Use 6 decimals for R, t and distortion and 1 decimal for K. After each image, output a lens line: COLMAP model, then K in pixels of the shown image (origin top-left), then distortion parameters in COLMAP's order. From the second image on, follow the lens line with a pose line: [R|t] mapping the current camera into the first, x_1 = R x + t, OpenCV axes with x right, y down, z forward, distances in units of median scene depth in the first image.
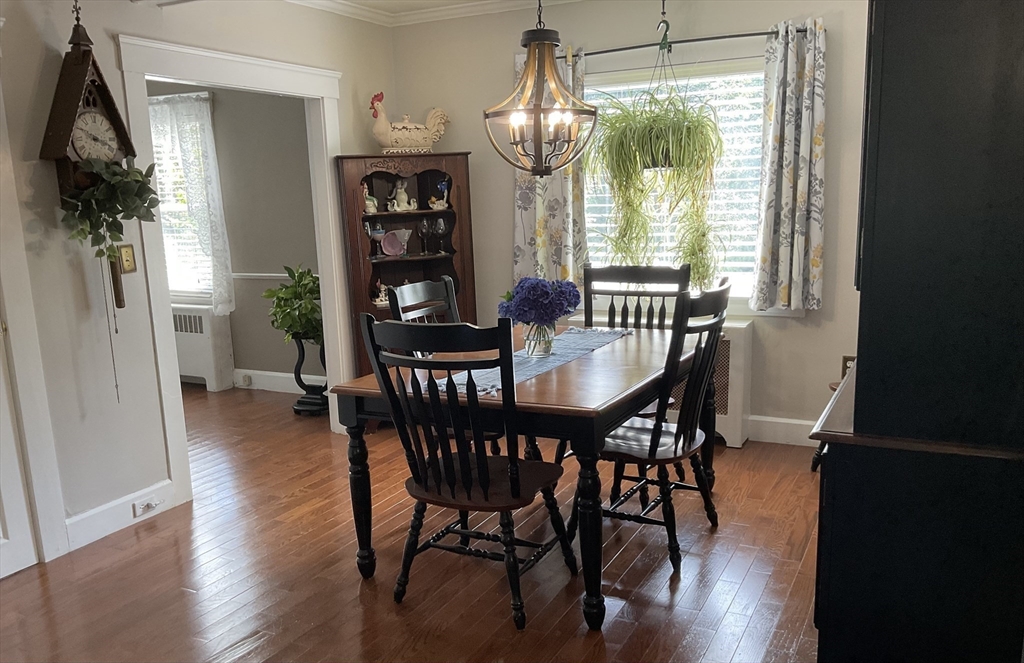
lens RADIAL K [[846.7, 0, 510.3], [0, 846.7, 376.9], [0, 0, 1]] dist [0.160285, -0.356881]
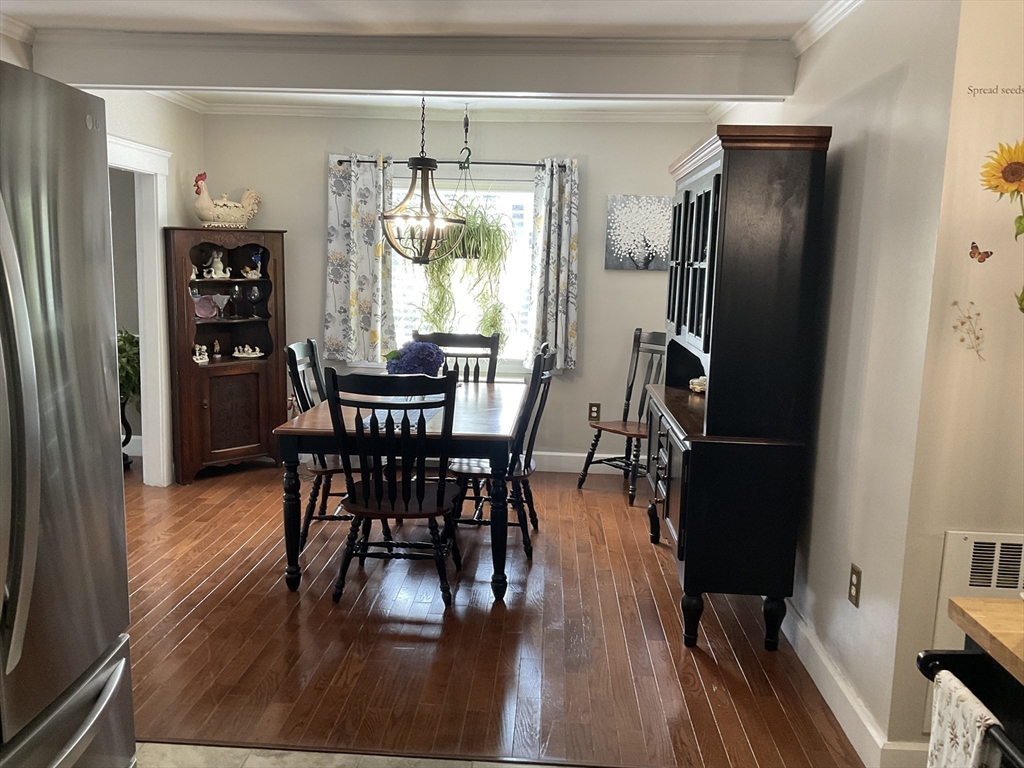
lens RADIAL K [[850.6, 0, 512.0], [0, 850.6, 384.0], [0, 0, 1]] dist [0.111630, -0.242034]
pose [[0.908878, -0.004615, 0.417036, -0.294057], [0.032413, 0.997696, -0.059599, 0.022534], [-0.415800, 0.067686, 0.906934, -0.176163]]
